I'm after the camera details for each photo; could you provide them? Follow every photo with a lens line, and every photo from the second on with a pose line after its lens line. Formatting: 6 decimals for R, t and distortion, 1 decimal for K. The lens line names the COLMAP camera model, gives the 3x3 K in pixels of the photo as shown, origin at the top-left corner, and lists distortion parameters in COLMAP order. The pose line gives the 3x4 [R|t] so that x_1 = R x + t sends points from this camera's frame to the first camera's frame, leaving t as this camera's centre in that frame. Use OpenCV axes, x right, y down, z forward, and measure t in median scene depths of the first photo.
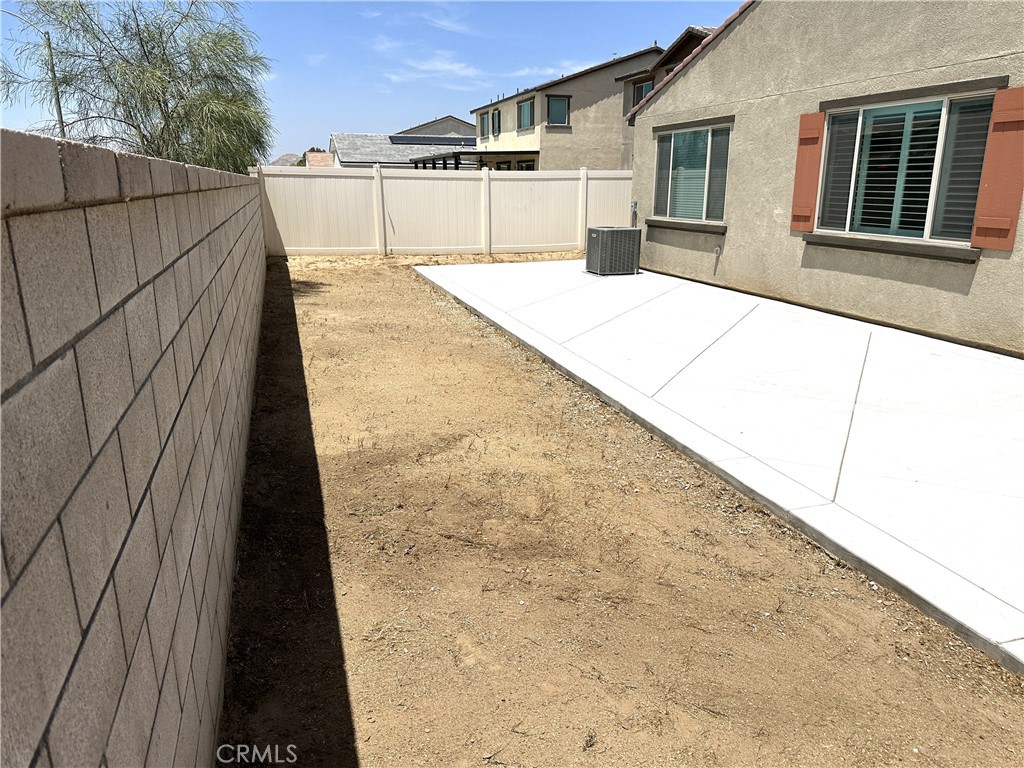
lens RADIAL K [[713.1, 0, 512.0], [0, 713.1, 384.0], [0, 0, 1]] dist [0.001868, -0.026703]
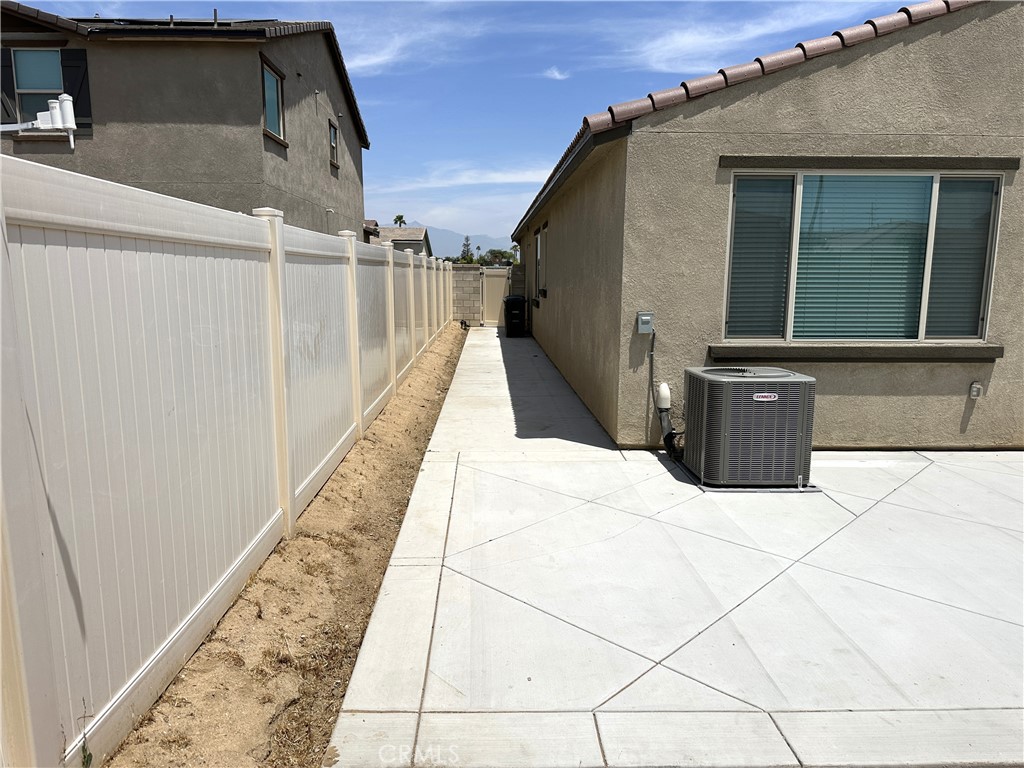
lens RADIAL K [[752.8, 0, 510.6], [0, 752.8, 405.6], [0, 0, 1]] dist [0.005089, 0.004577]
pose [[0.280964, -0.162600, 0.945844, -0.384173], [0.254760, 0.962822, 0.089842, -0.319267], [-0.925287, 0.215721, 0.311942, 1.142248]]
